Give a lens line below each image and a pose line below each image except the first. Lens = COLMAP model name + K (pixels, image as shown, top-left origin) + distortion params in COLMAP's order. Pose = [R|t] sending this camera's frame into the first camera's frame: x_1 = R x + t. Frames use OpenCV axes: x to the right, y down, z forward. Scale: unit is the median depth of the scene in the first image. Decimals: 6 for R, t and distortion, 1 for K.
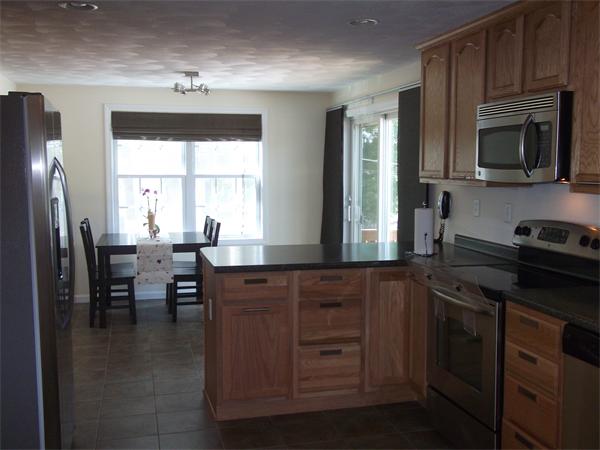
lens RADIAL K [[664.8, 0, 301.5], [0, 664.8, 222.3], [0, 0, 1]] dist [0.012844, 0.022694]
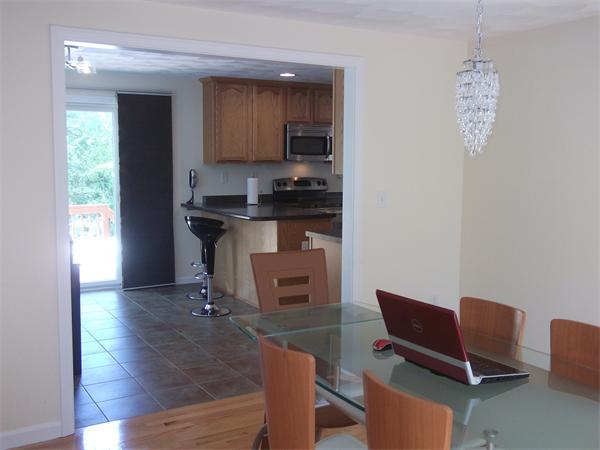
lens RADIAL K [[664.8, 0, 301.5], [0, 664.8, 222.3], [0, 0, 1]] dist [0.012844, 0.022694]
pose [[-0.300280, -0.101447, 0.948441, -1.705004], [0.076696, 0.988541, 0.130018, -0.137197], [-0.950763, 0.111783, -0.289059, 1.563542]]
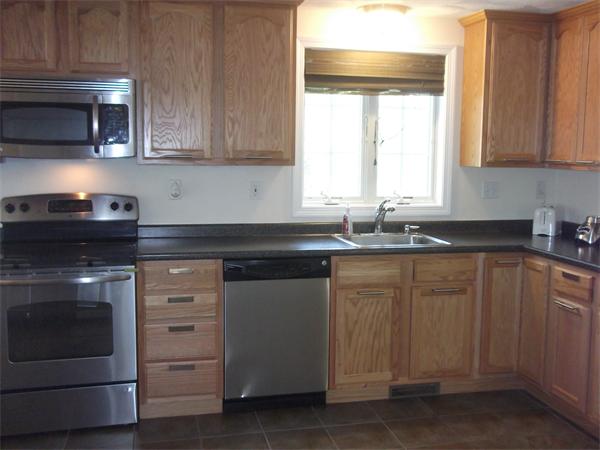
lens RADIAL K [[664.8, 0, 301.5], [0, 664.8, 222.3], [0, 0, 1]] dist [0.012844, 0.022694]
pose [[0.021262, -0.119215, 0.992641, -0.643739], [0.075150, 0.990247, 0.117318, -0.049499], [-0.996946, 0.072102, 0.030013, 0.548575]]
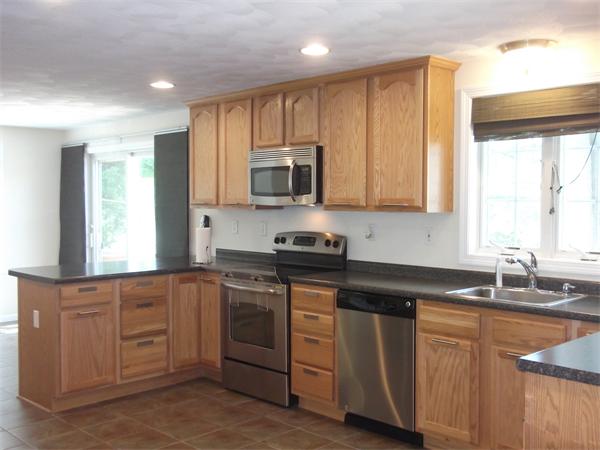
lens RADIAL K [[667.1, 0, 302.5], [0, 667.1, 226.9], [0, 0, 1]] dist [0.003089, 0.049483]
pose [[0.866436, -0.023764, 0.498722, -0.333097], [0.046724, 0.998343, -0.033603, 0.034291], [-0.497097, 0.052417, 0.866110, -0.255242]]
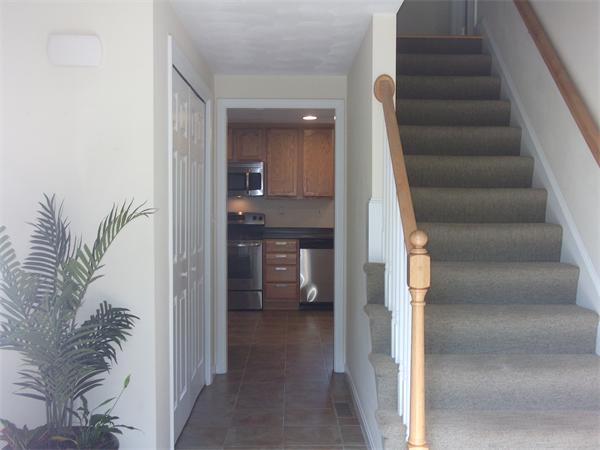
lens RADIAL K [[664.8, 0, 301.5], [0, 664.8, 222.3], [0, 0, 1]] dist [0.012844, 0.022694]
pose [[0.208649, -0.024411, 0.977686, -1.816855], [0.076111, 0.997062, 0.008652, 0.031190], [-0.975025, 0.072607, 0.209893, 0.231788]]
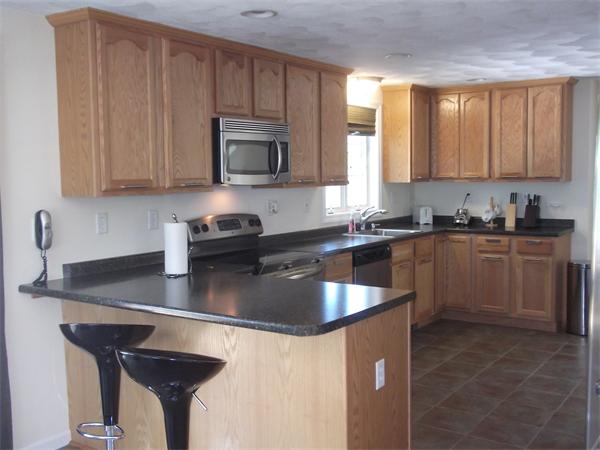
lens RADIAL K [[667.1, 0, 302.5], [0, 667.1, 226.9], [0, 0, 1]] dist [0.003089, 0.049483]
pose [[-0.657531, -0.060478, 0.750997, -0.653118], [0.074146, 0.986740, 0.144381, -0.144161], [-0.749771, 0.150618, -0.644328, 1.610179]]
